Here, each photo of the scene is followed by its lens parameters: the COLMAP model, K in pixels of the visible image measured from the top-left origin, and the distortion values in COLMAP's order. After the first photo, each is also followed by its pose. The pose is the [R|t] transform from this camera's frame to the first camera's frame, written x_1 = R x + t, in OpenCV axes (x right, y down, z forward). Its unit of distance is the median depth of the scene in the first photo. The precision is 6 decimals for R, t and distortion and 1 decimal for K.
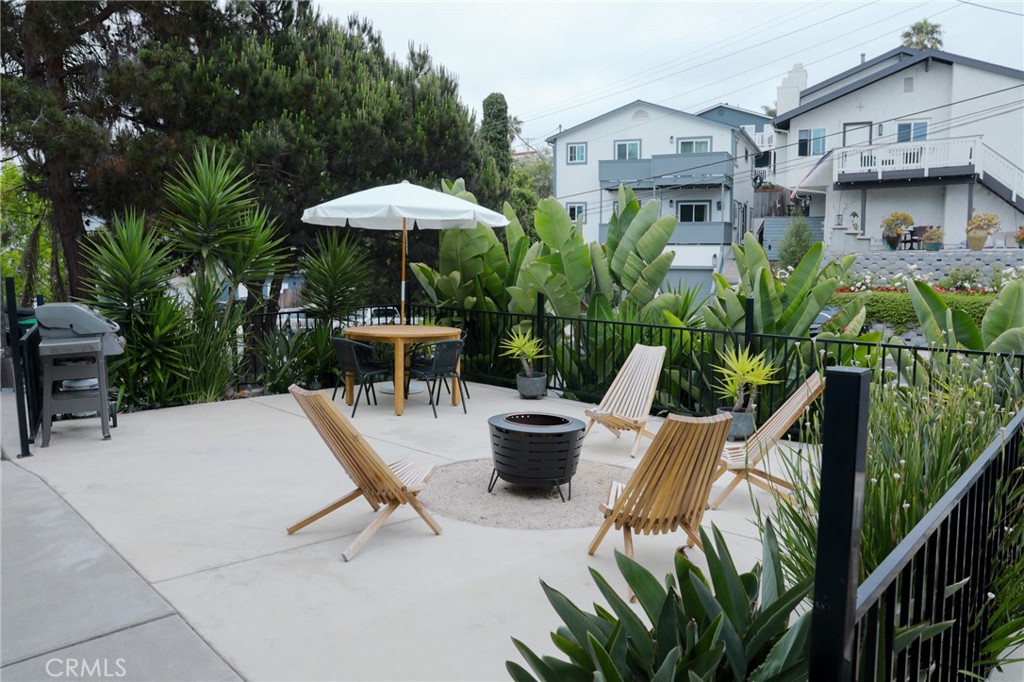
lens RADIAL K [[761.7, 0, 510.4], [0, 761.7, 312.0], [0, 0, 1]] dist [-0.065510, 0.063775]
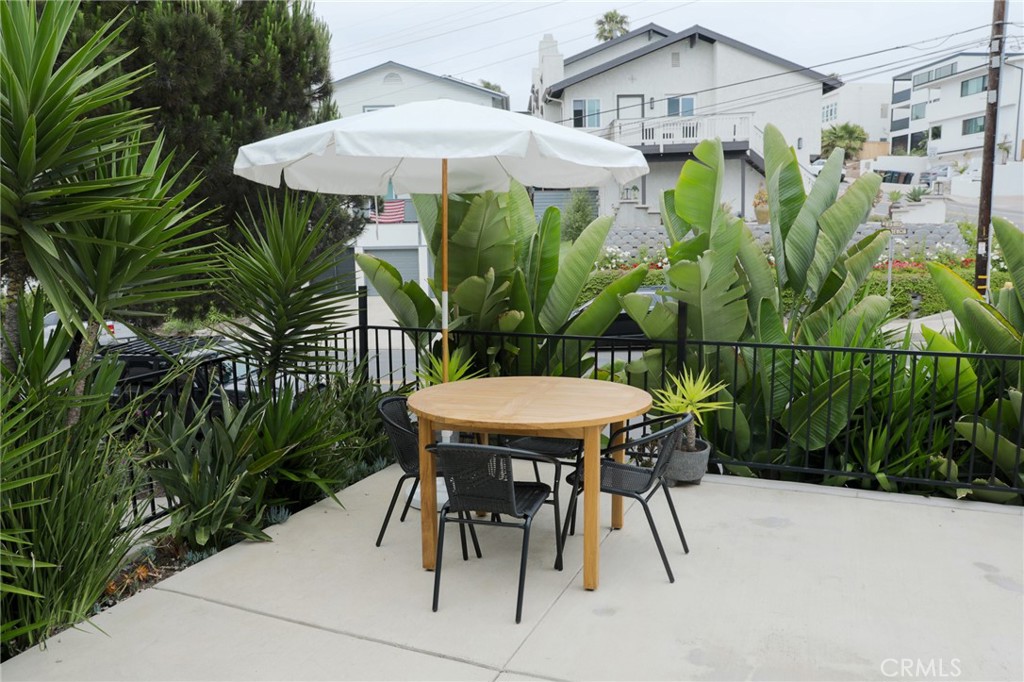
lens RADIAL K [[757.7, 0, 516.1], [0, 757.7, 339.0], [0, 0, 1]] dist [-0.102414, 0.102864]
pose [[0.917440, -0.070423, 0.391591, -0.094468], [0.044867, 0.996245, 0.074046, -0.014055], [-0.395335, -0.050363, 0.917155, 0.161185]]
